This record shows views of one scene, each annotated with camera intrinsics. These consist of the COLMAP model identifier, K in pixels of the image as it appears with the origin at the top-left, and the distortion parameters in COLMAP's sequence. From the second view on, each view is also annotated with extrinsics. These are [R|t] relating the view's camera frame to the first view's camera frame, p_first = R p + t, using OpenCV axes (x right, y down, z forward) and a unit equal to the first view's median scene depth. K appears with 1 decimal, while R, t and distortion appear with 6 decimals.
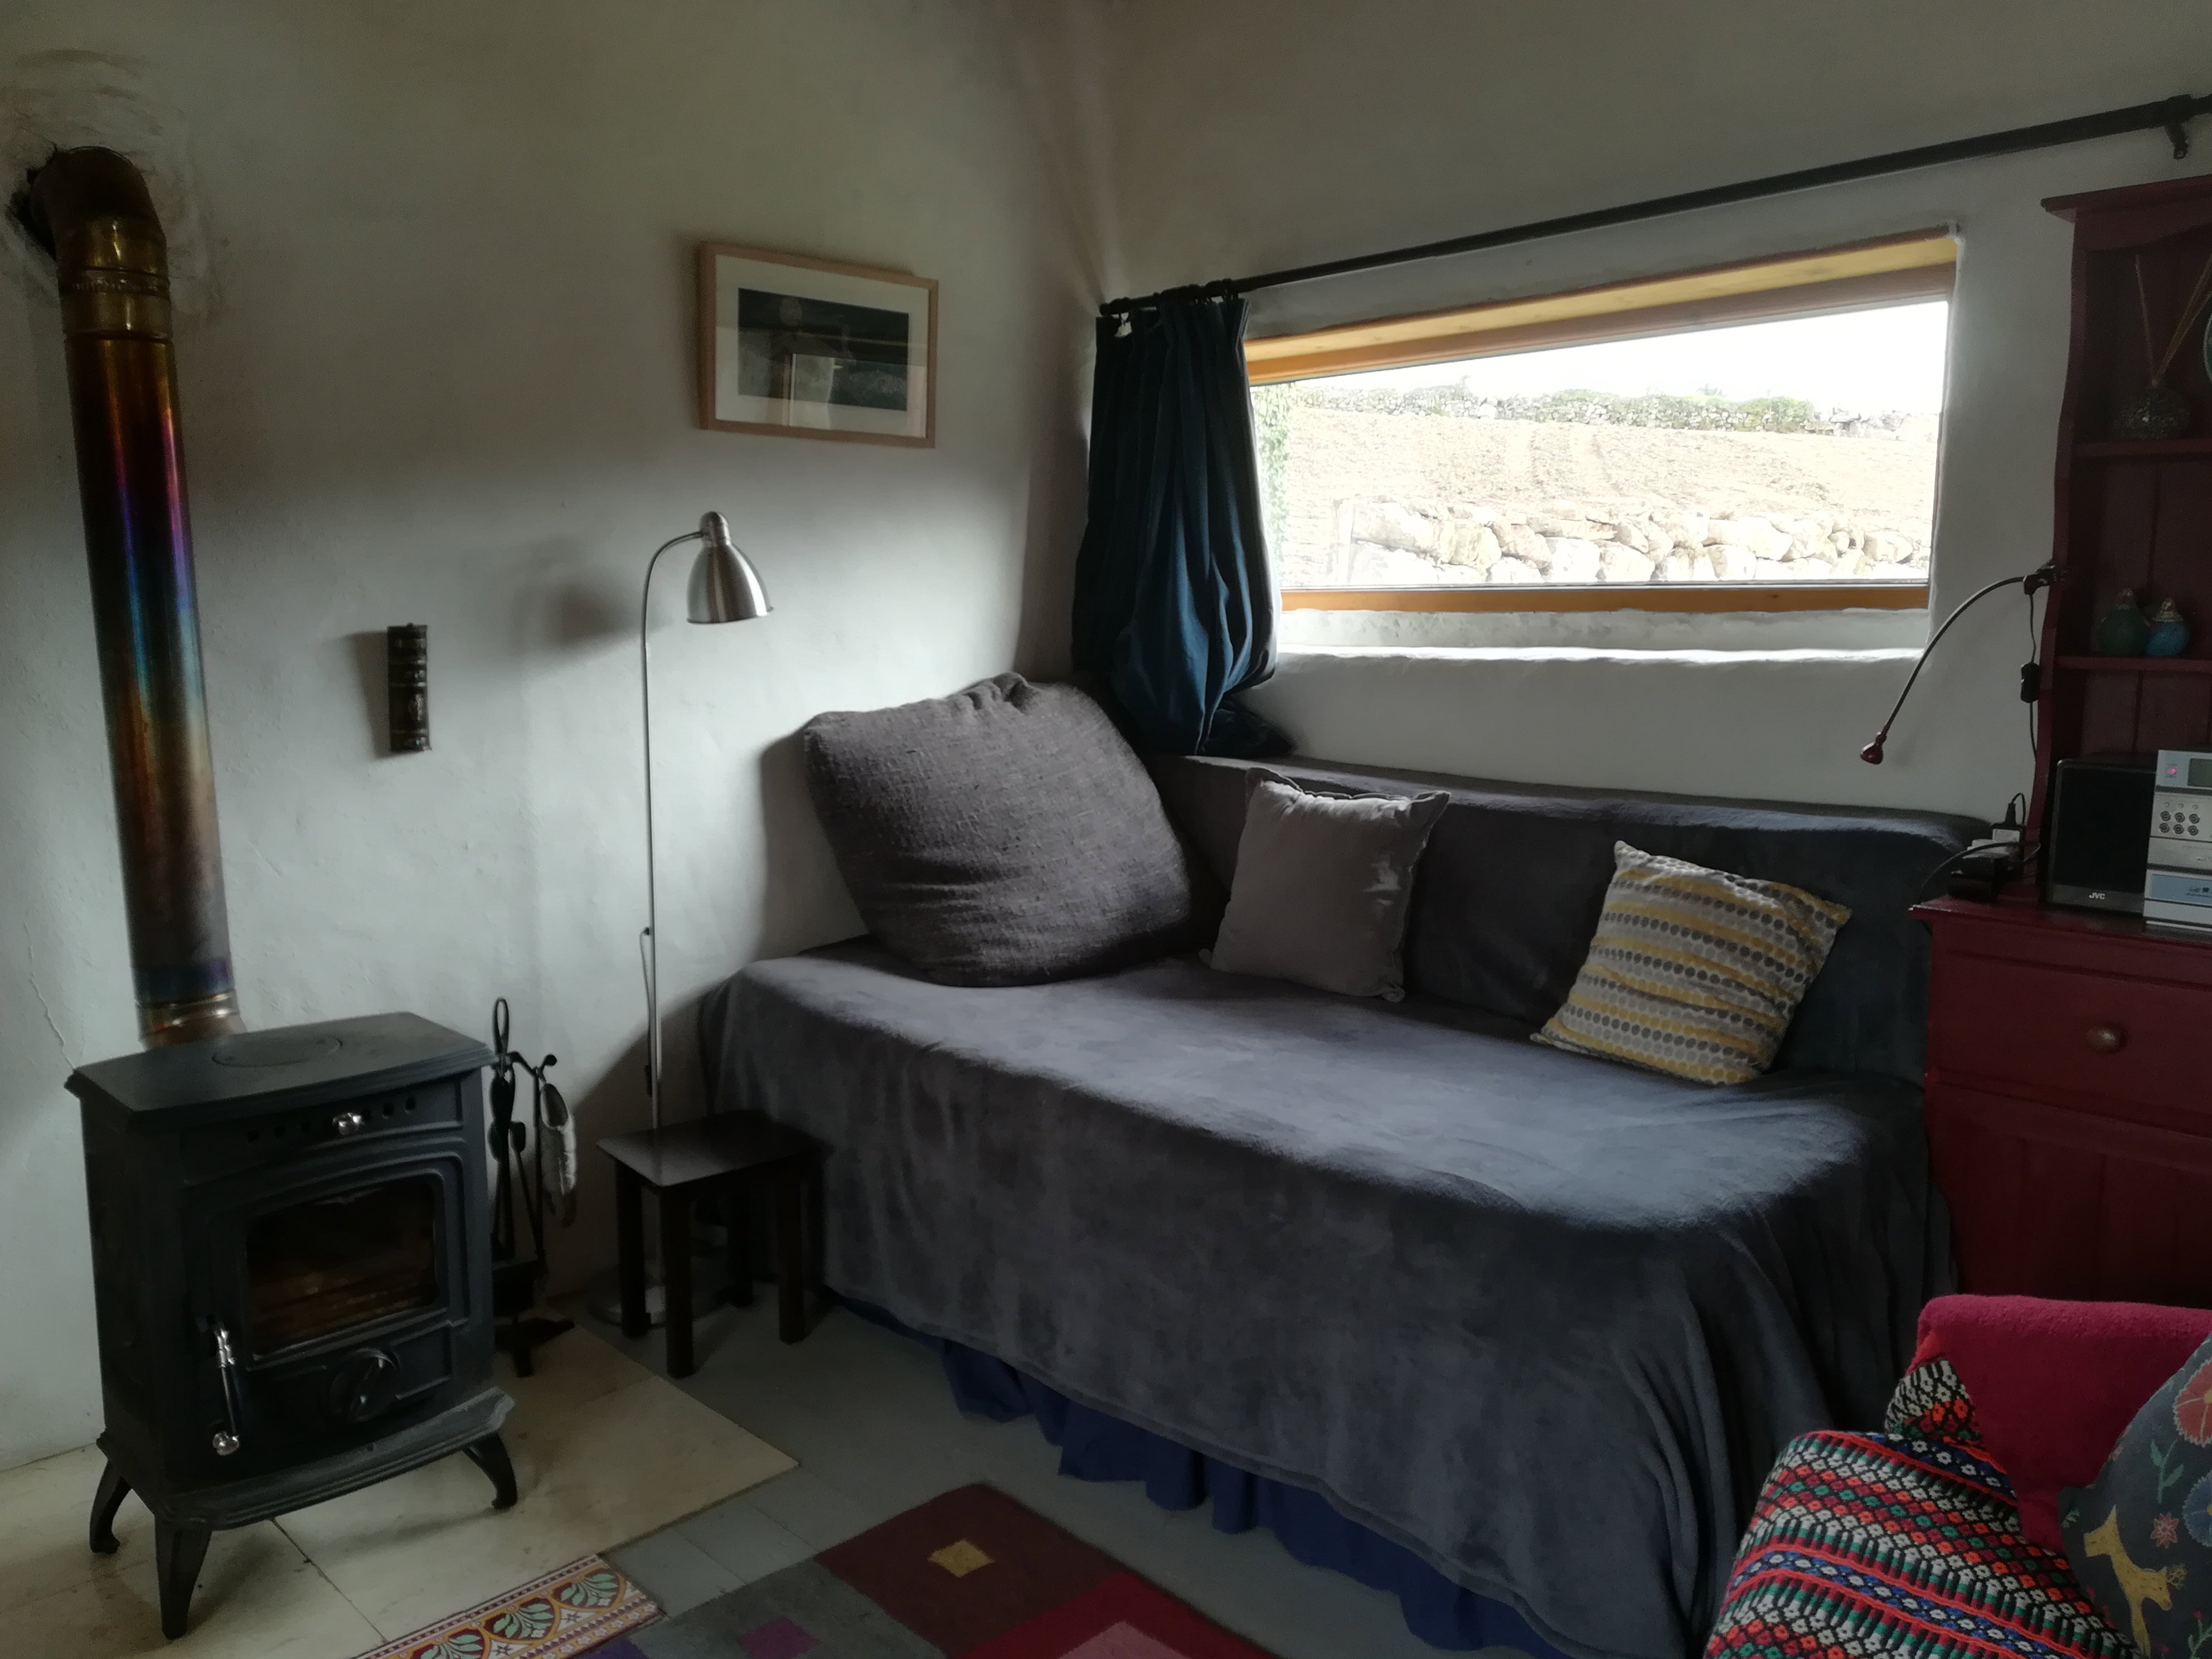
lens RADIAL K [[1713.2, 0, 1104.9], [0, 1713.2, 824.3], [0, 0, 1]] dist [0.012101, -0.023450]
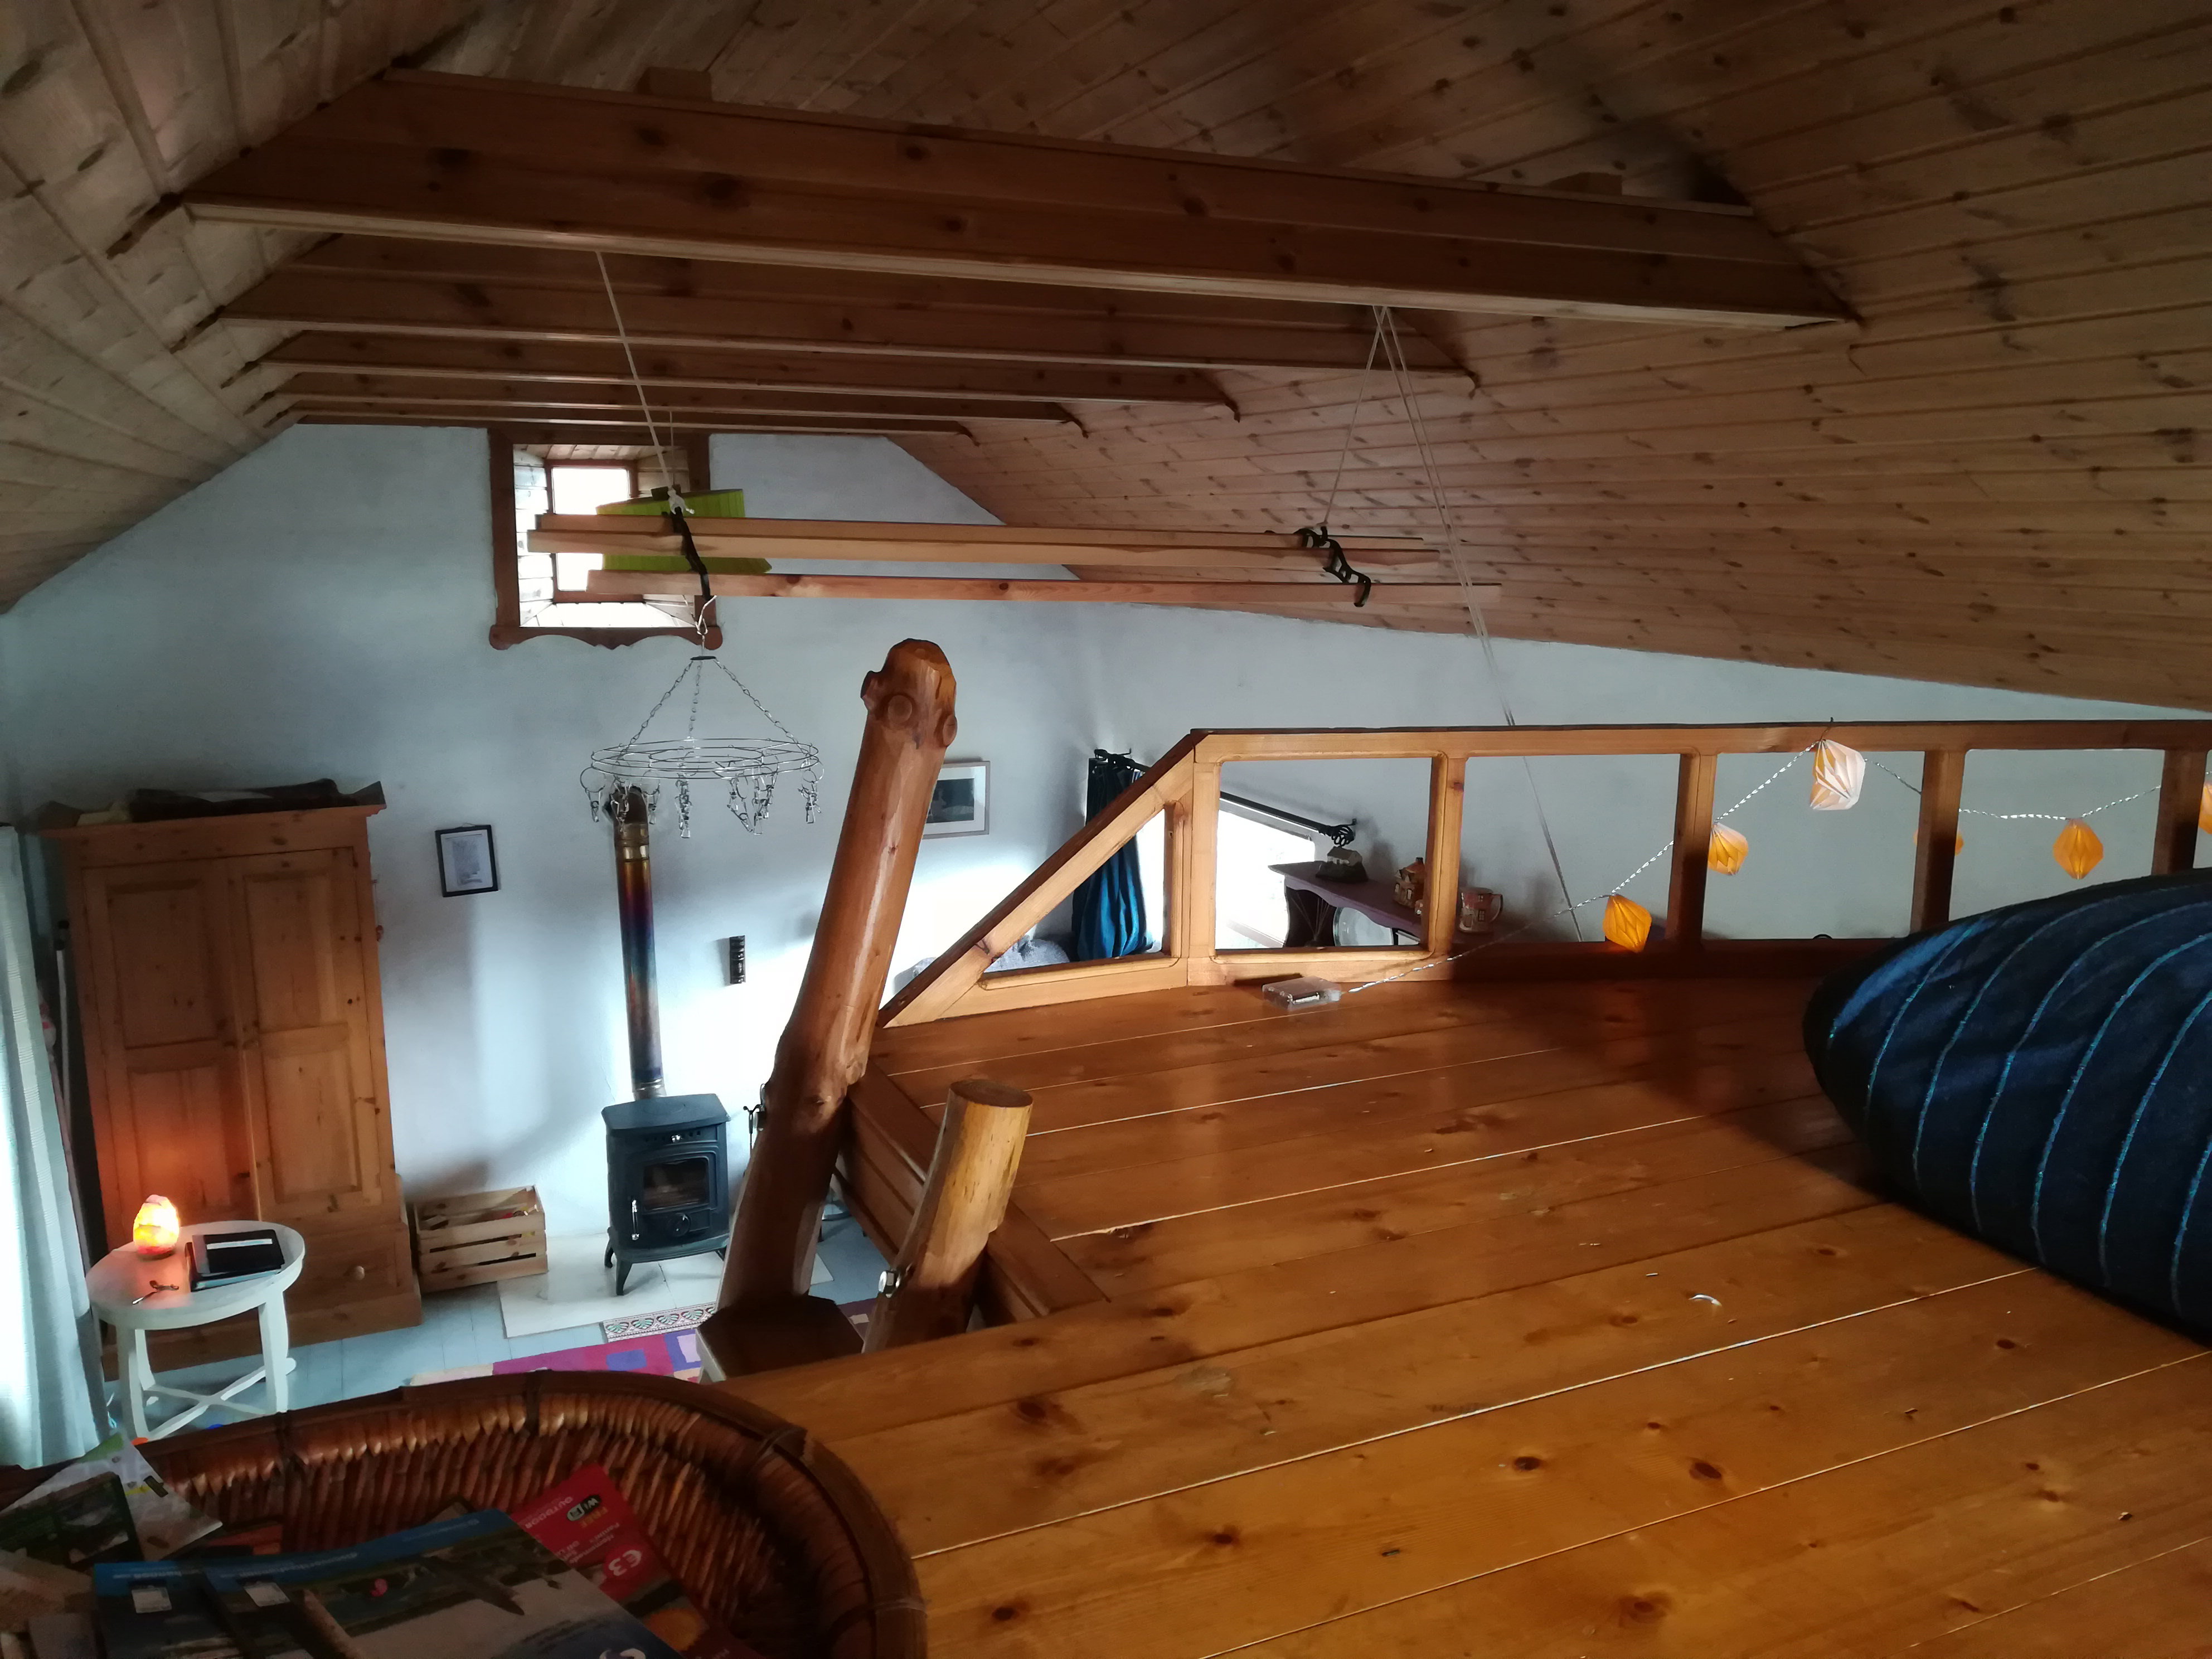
lens RADIAL K [[1713.2, 0, 1108.1], [0, 1713.2, 842.9], [0, 0, 1]] dist [0.012101, -0.023450]
pose [[0.939645, 0.073310, -0.334204, 1.133171], [-0.055418, 0.996488, 0.062774, -0.528786], [0.337632, -0.040464, 0.940408, -1.433534]]
